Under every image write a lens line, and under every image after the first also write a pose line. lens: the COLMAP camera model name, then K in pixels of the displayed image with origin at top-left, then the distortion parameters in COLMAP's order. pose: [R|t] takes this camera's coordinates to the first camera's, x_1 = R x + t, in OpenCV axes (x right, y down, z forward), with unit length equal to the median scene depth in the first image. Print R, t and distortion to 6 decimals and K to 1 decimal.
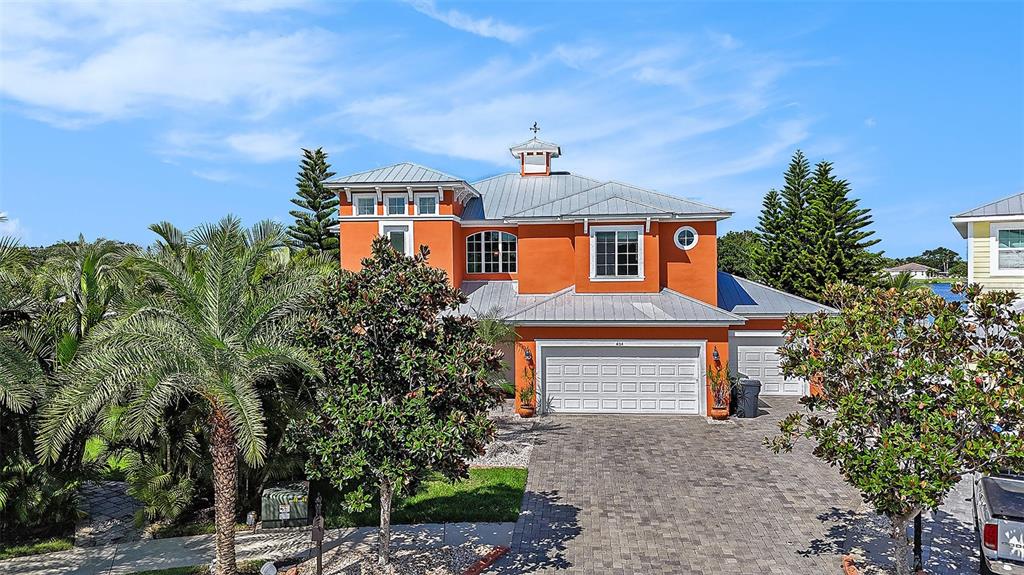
lens RADIAL K [[751.7, 0, 512.0], [0, 751.7, 287.5], [0, 0, 1]] dist [0.095062, -0.082192]
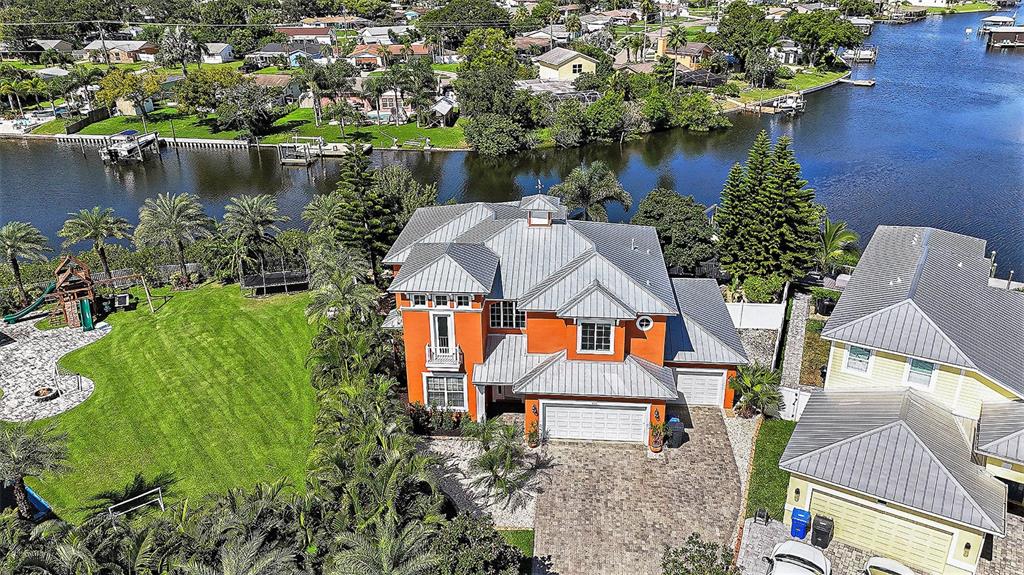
lens RADIAL K [[751.7, 0, 512.0], [0, 751.7, 287.5], [0, 0, 1]] dist [0.095062, -0.082192]
pose [[0.999998, -0.001939, 0.000491, -0.021742], [0.001619, 0.928919, 0.370280, -0.662470], [-0.001174, -0.370279, 0.928920, -0.302983]]
